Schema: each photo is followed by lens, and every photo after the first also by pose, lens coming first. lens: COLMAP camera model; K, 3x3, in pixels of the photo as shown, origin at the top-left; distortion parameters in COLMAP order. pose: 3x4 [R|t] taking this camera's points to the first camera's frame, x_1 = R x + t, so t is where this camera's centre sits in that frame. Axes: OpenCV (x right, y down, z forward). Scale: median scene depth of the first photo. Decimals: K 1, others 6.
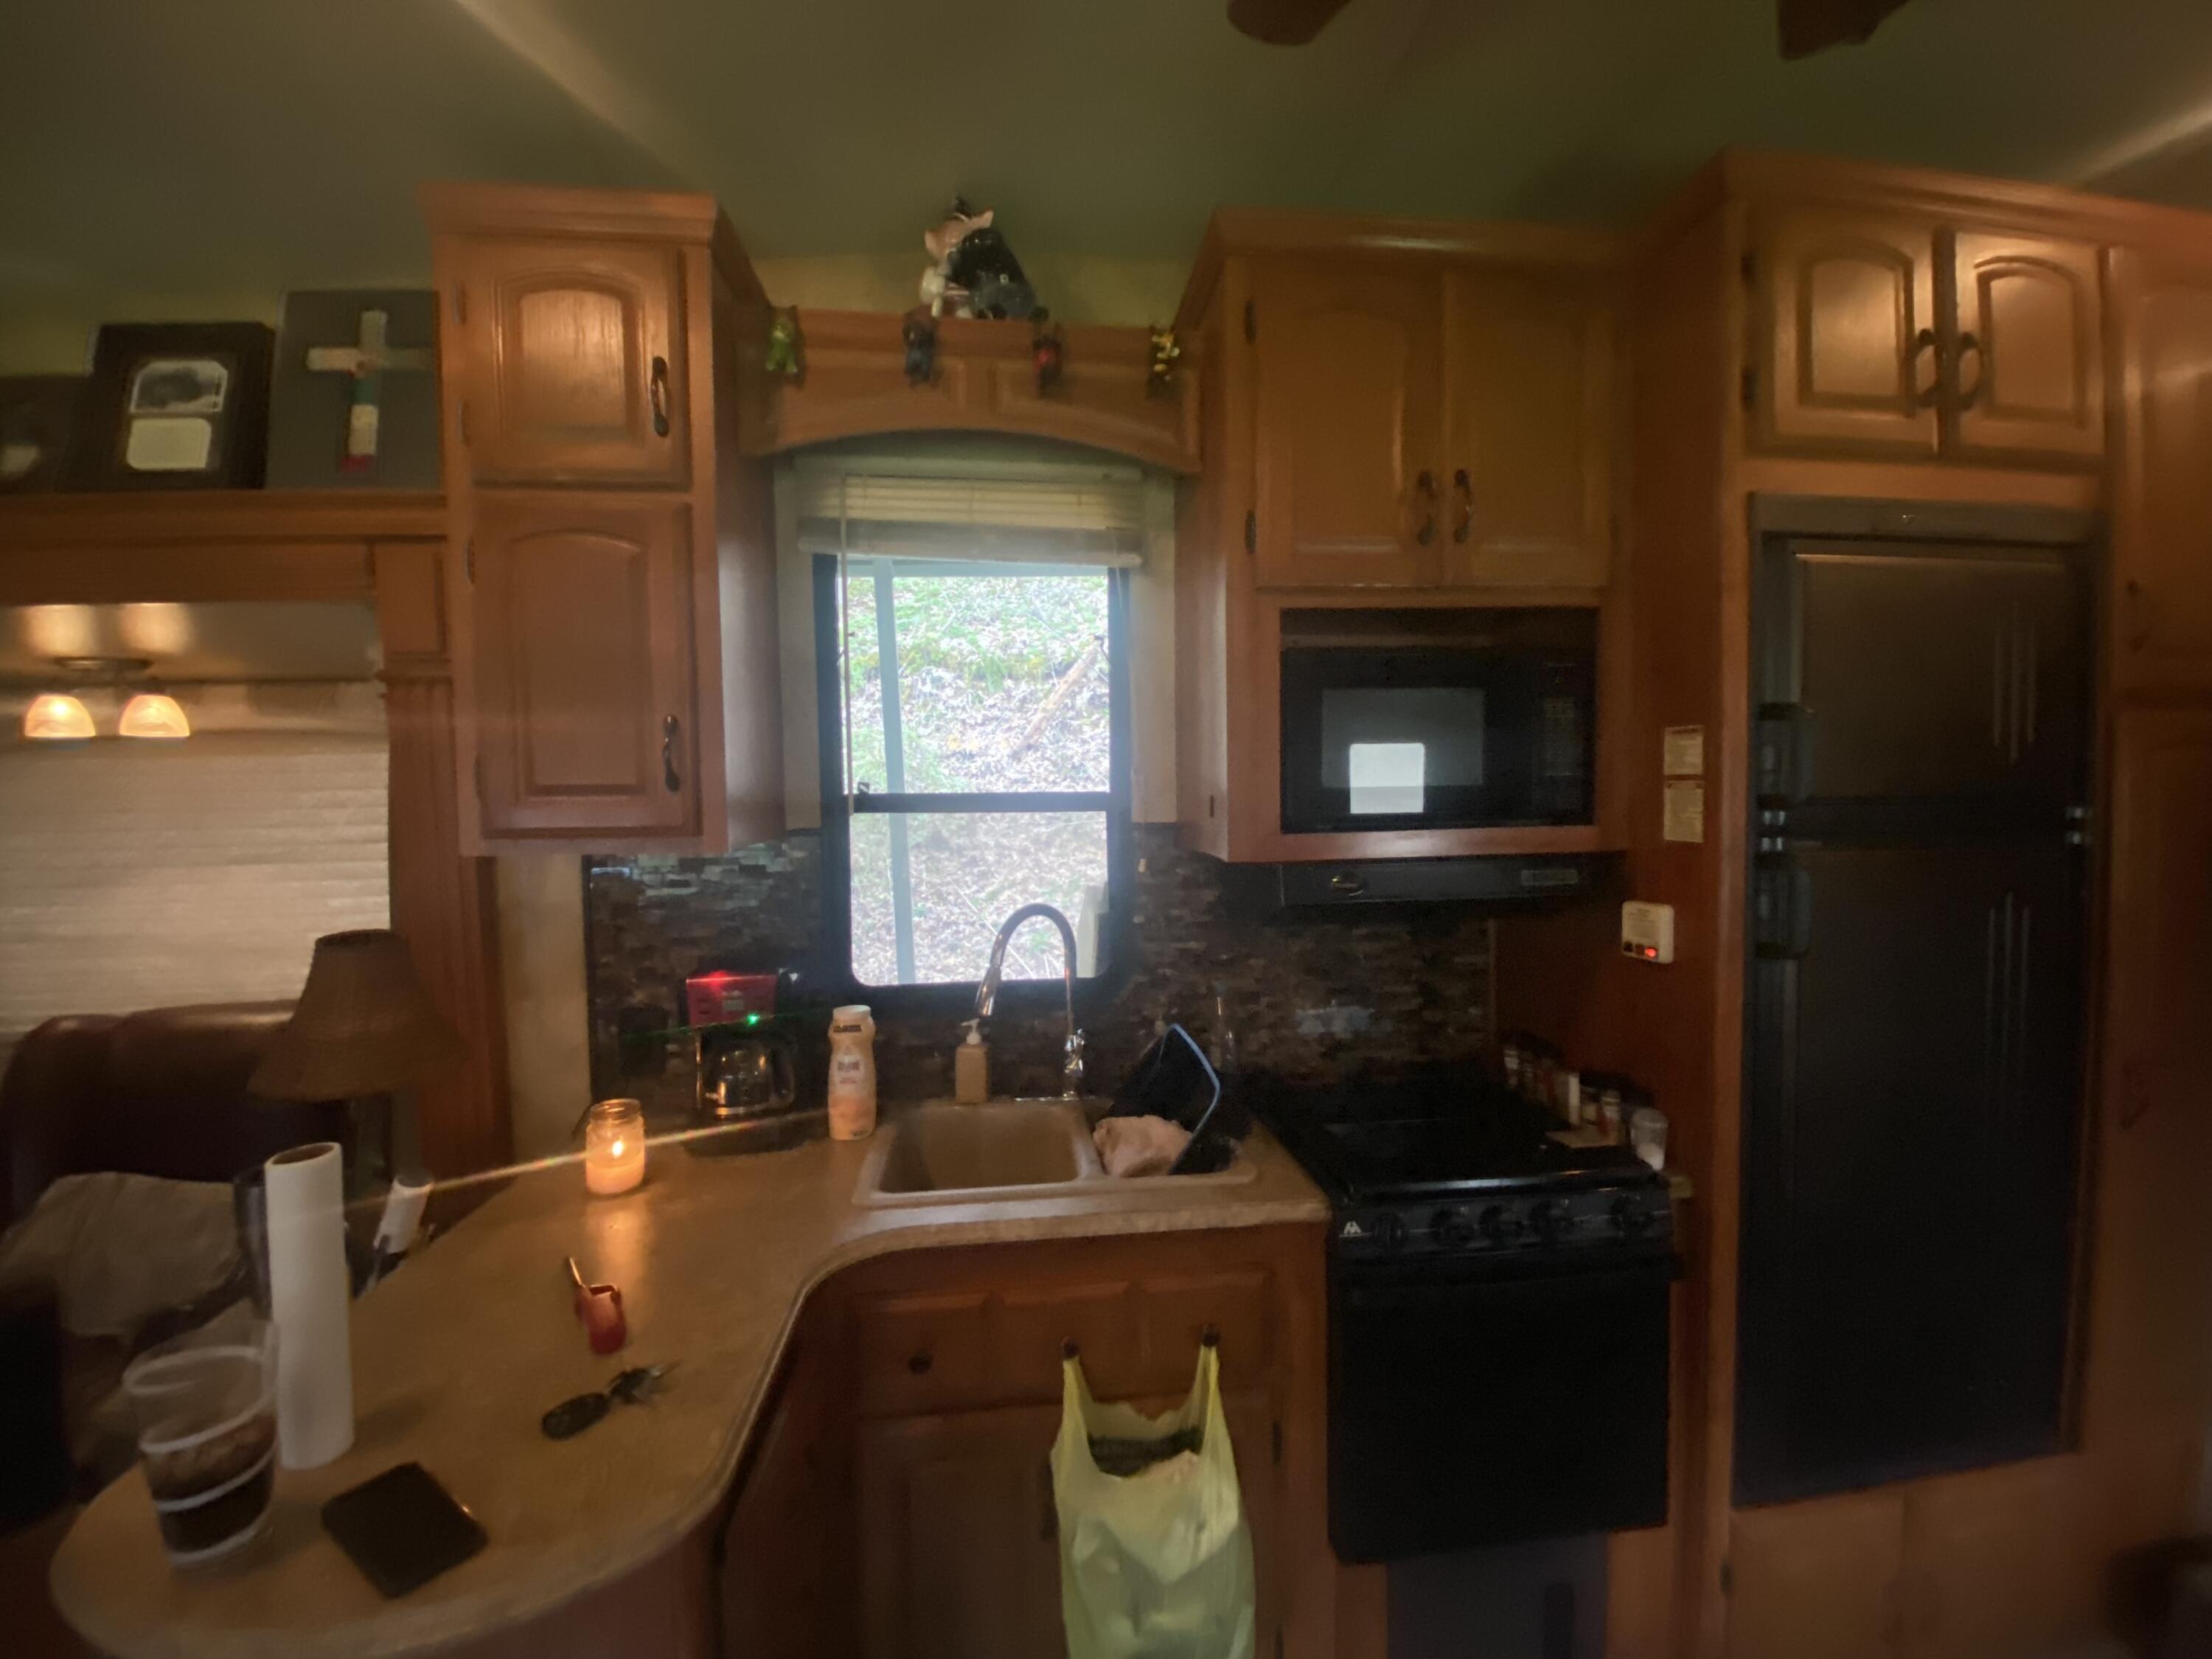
lens RADIAL K [[880.4, 0, 1108.6], [0, 880.4, 827.8], [0, 0, 1]] dist [0.026819, -0.023323]
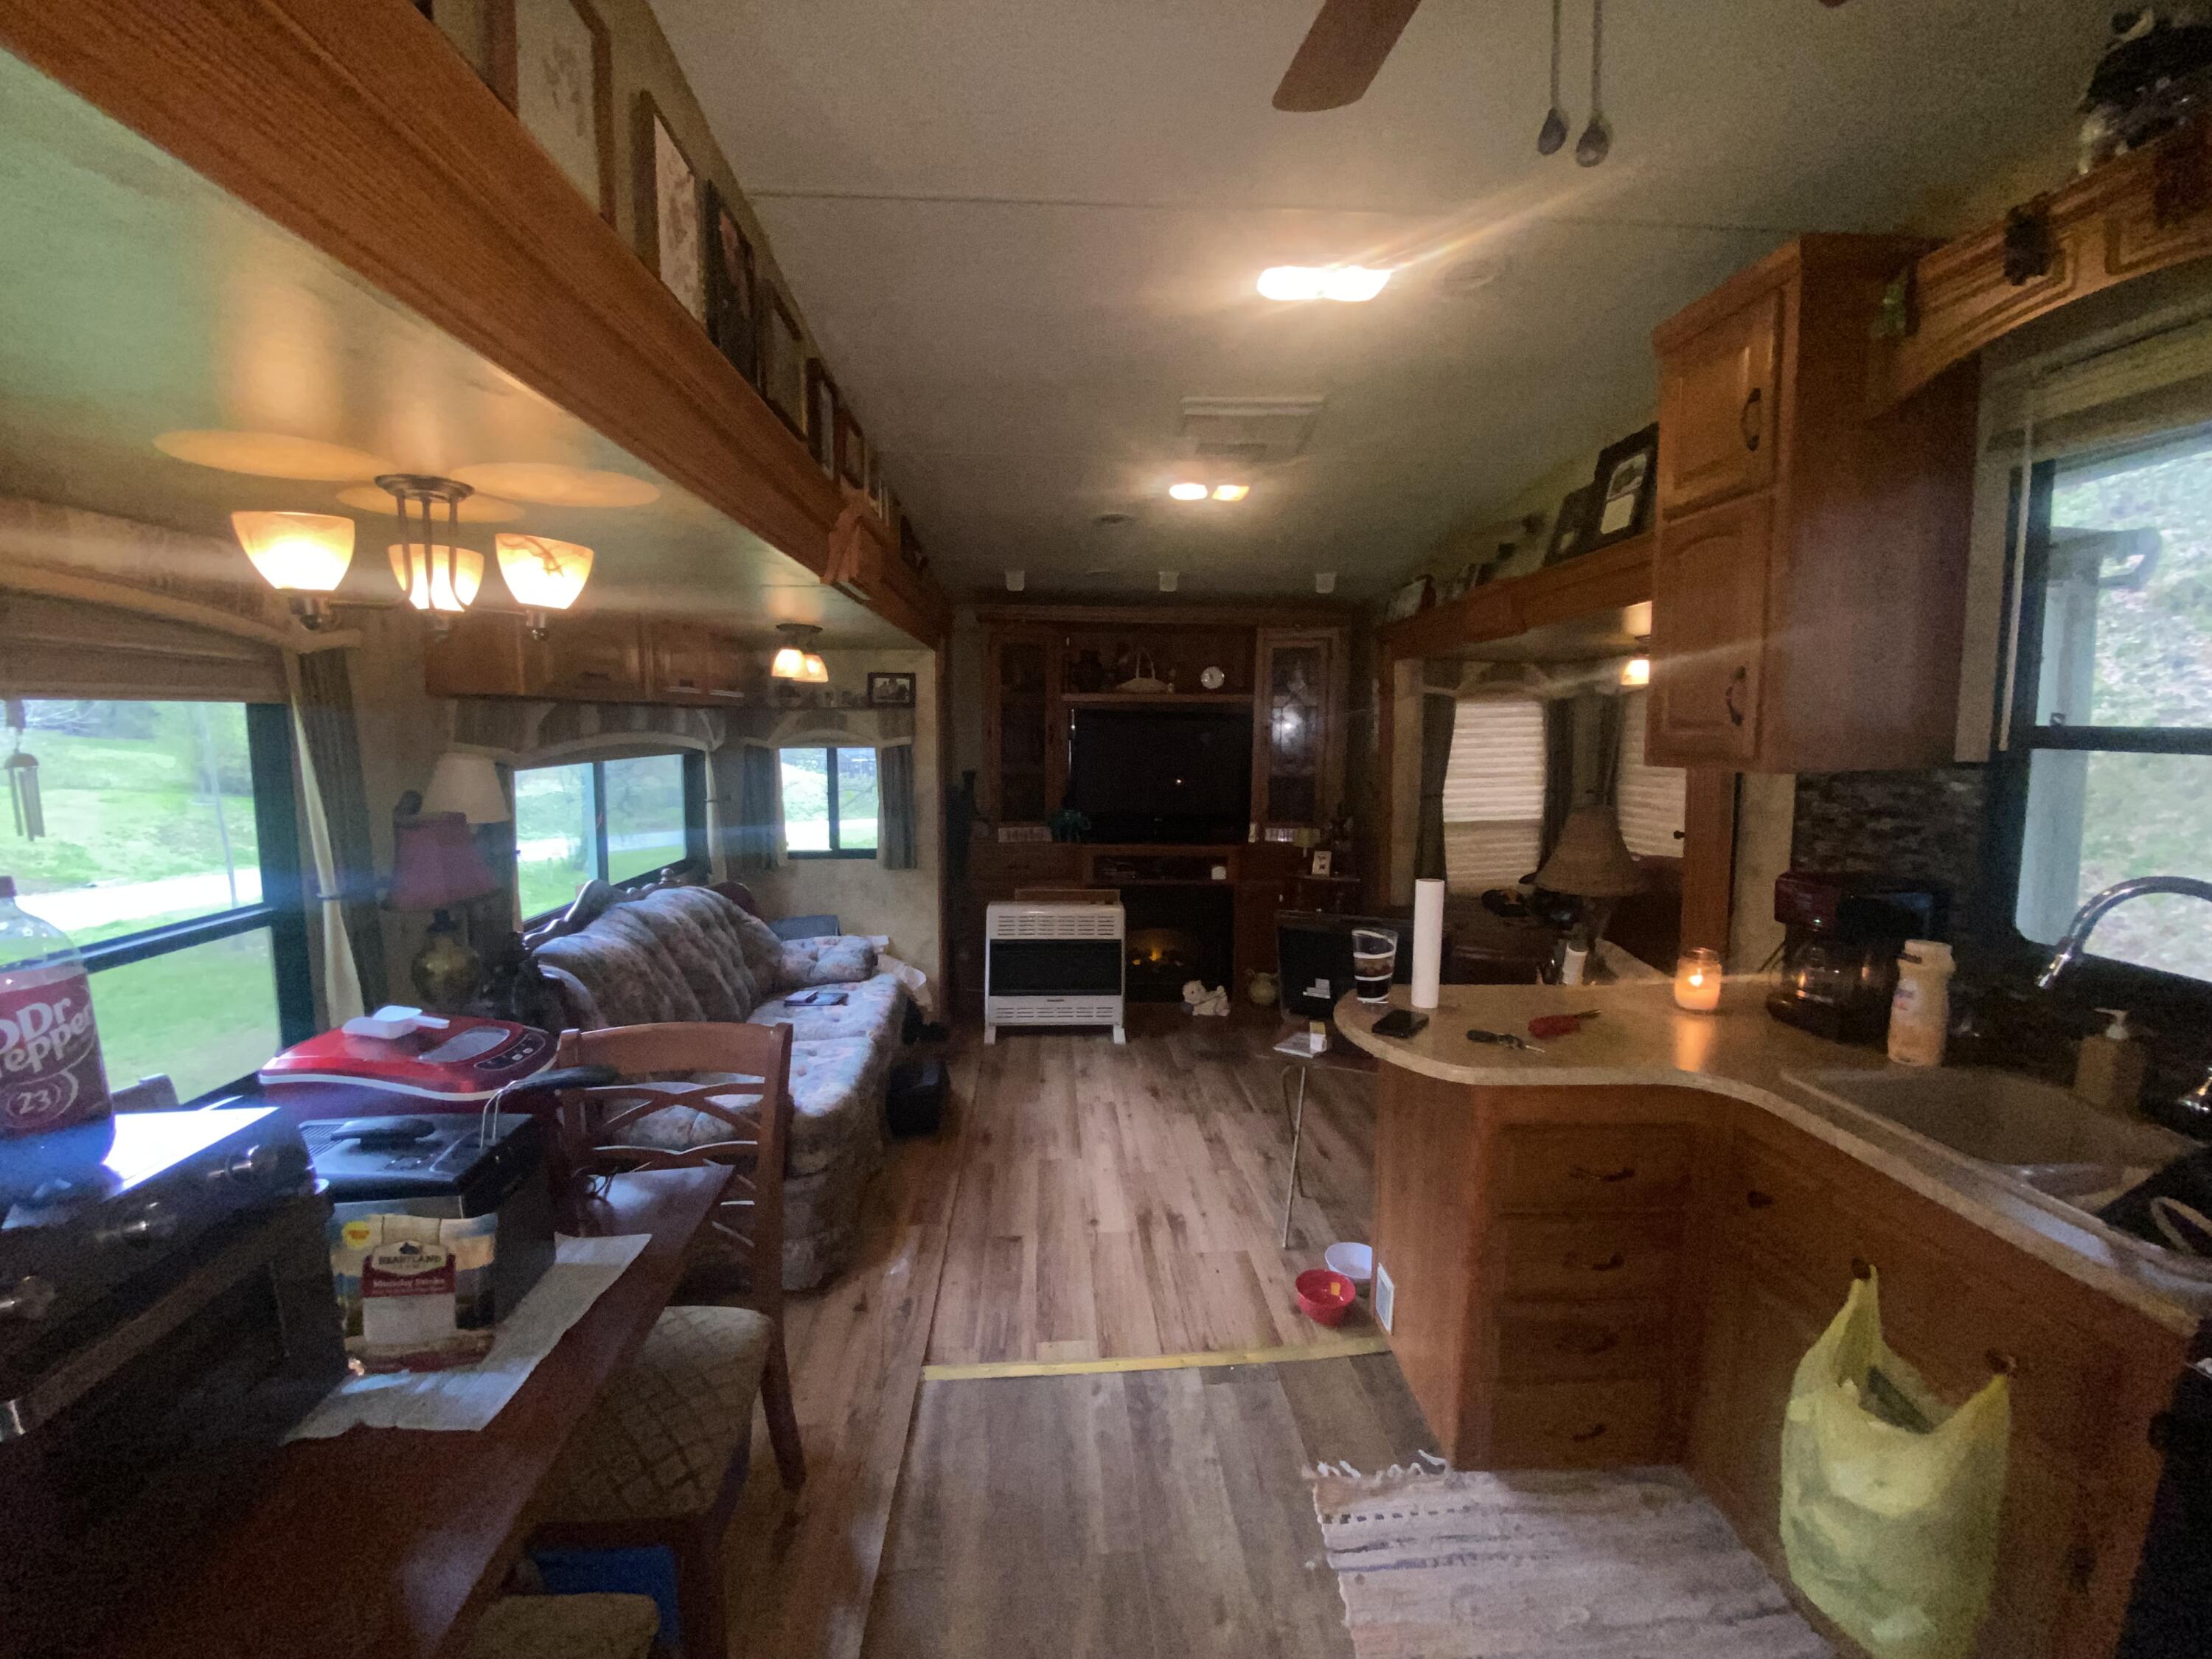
lens RADIAL K [[880.4, 0, 1108.6], [0, 880.4, 827.8], [0, 0, 1]] dist [0.026819, -0.023323]
pose [[-0.054427, 0.126070, -0.990527, 0.729909], [-0.024945, 0.991516, 0.127567, -0.029548], [0.998206, 0.031651, -0.050821, 0.114935]]
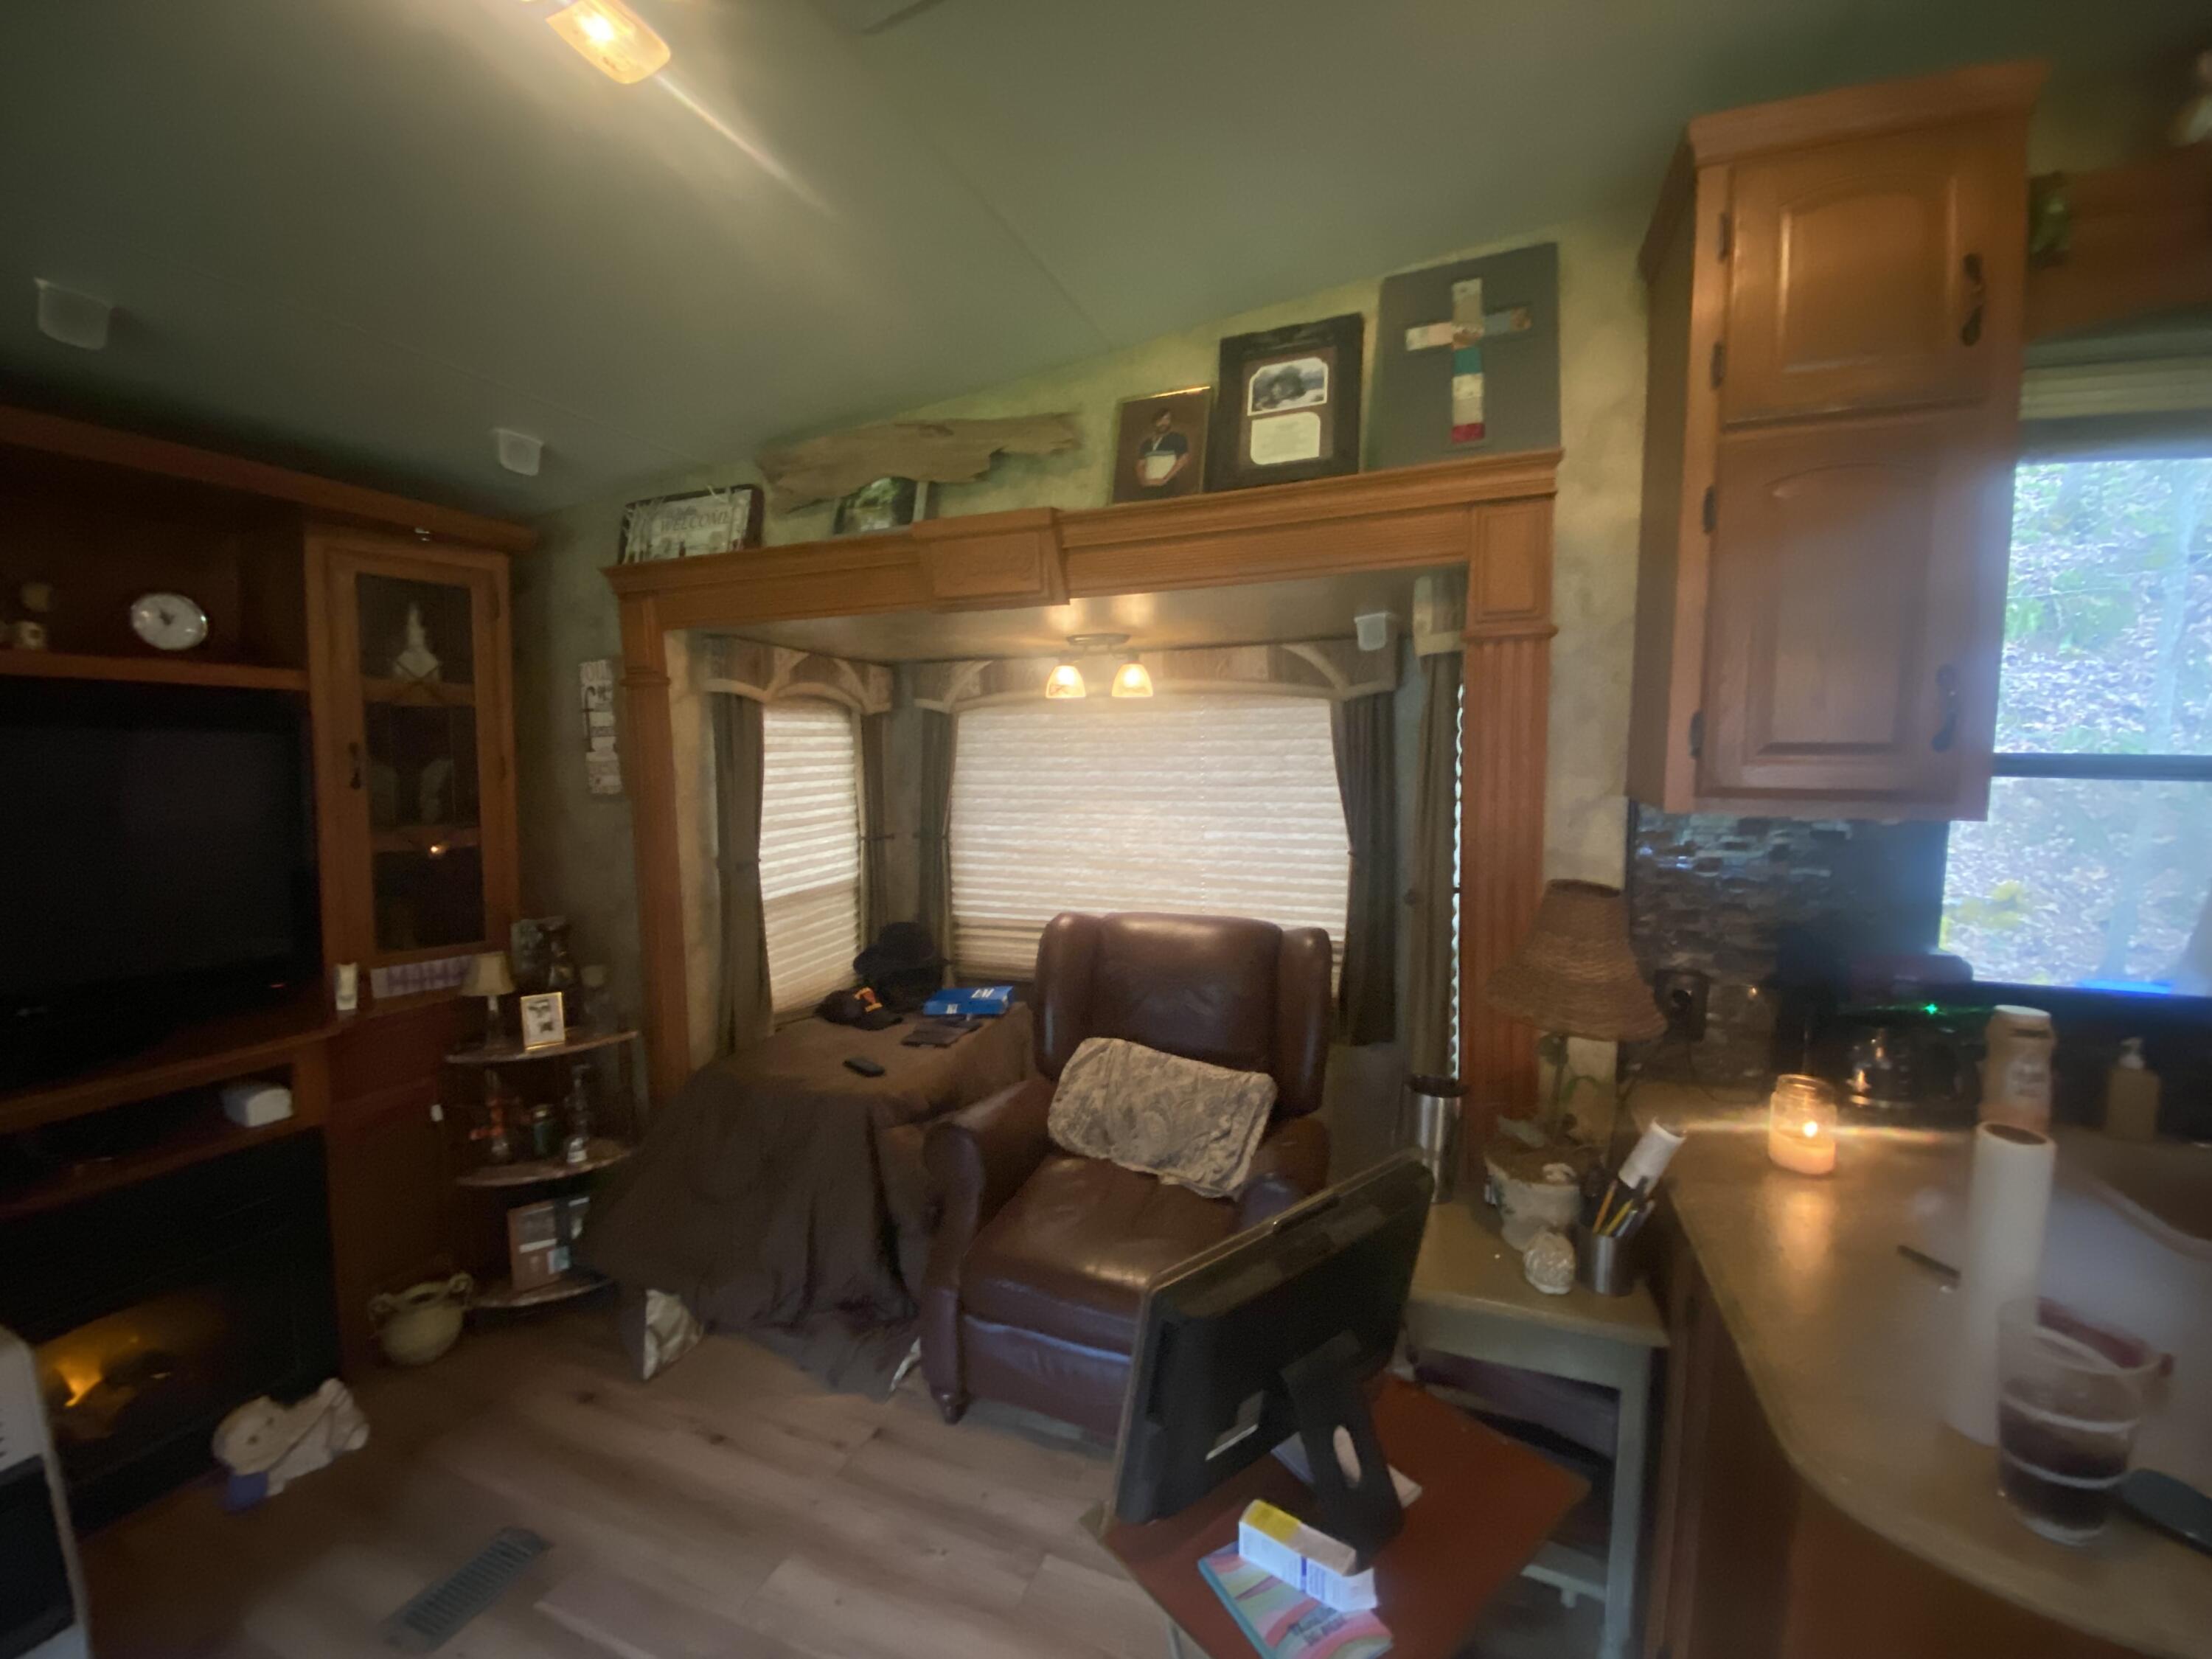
lens RADIAL K [[880.4, 0, 1108.6], [0, 880.4, 827.8], [0, 0, 1]] dist [0.026819, -0.023323]
pose [[0.876895, 0.057198, -0.477266, -0.667864], [-0.028575, 0.997342, 0.067024, 0.000175], [0.479831, -0.045135, 0.876199, -0.149054]]
